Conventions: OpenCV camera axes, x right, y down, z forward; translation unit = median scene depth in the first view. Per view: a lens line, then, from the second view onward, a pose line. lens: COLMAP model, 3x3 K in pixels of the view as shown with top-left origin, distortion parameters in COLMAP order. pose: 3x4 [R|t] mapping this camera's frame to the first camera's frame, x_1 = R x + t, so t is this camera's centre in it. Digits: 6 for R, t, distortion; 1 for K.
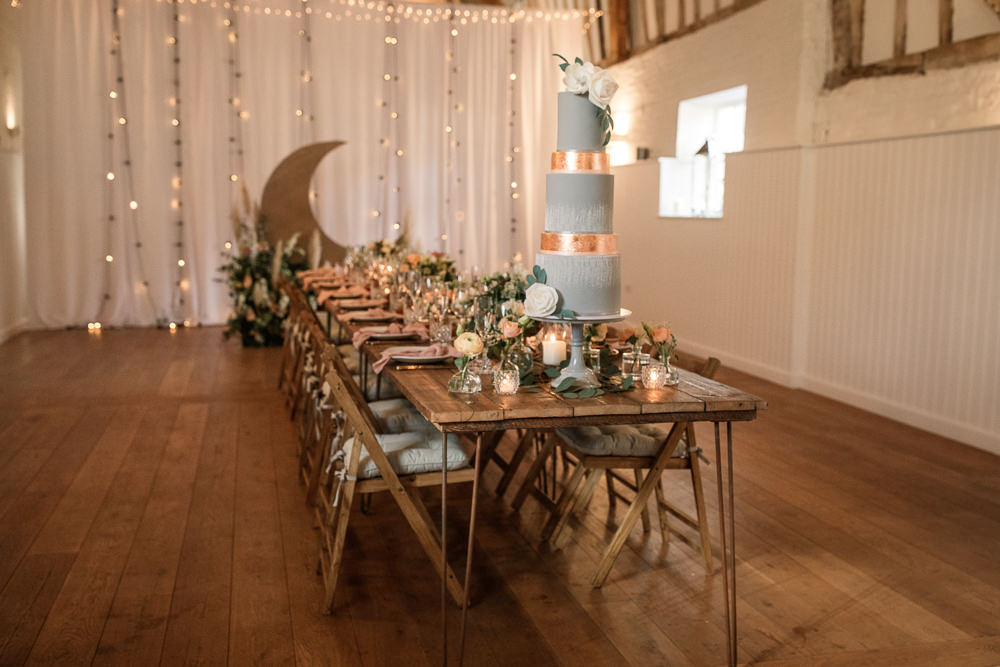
lens RADIAL K [[1045.3, 0, 500.0], [0, 1045.3, 333.5], [0, 0, 1]] dist [0.007763, 0.008013]
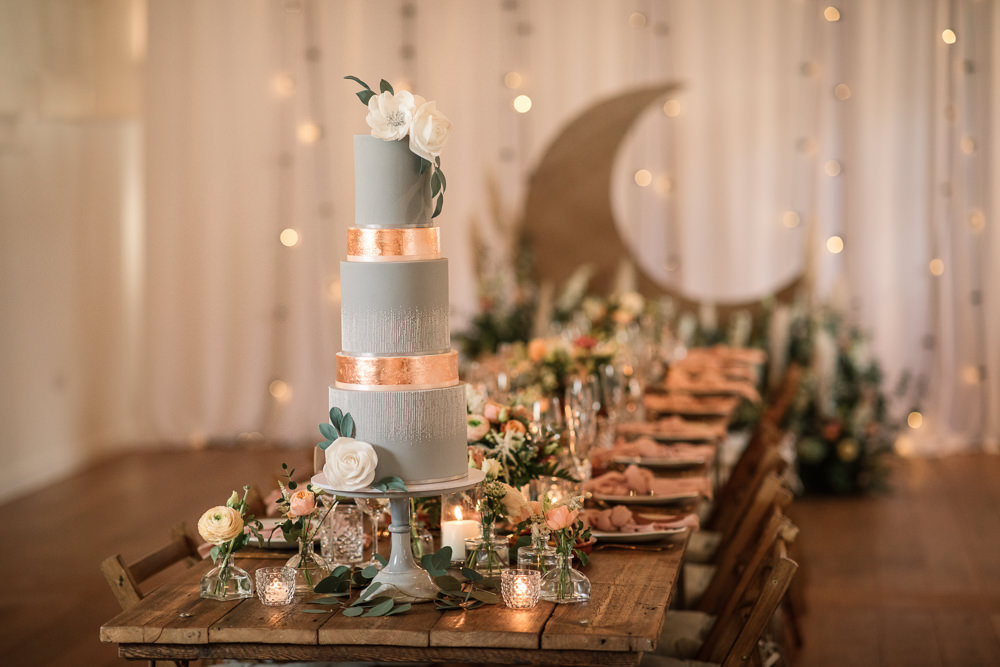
lens RADIAL K [[2413.9, 0, 500.0], [0, 2413.9, 333.5], [0, 0, 1]] dist [0.070127, 0.206042]
pose [[0.929208, 0.008184, -0.369467, 0.679261], [-0.025315, 0.998816, -0.041543, -0.050027], [0.368690, 0.047955, 0.928315, -0.333398]]
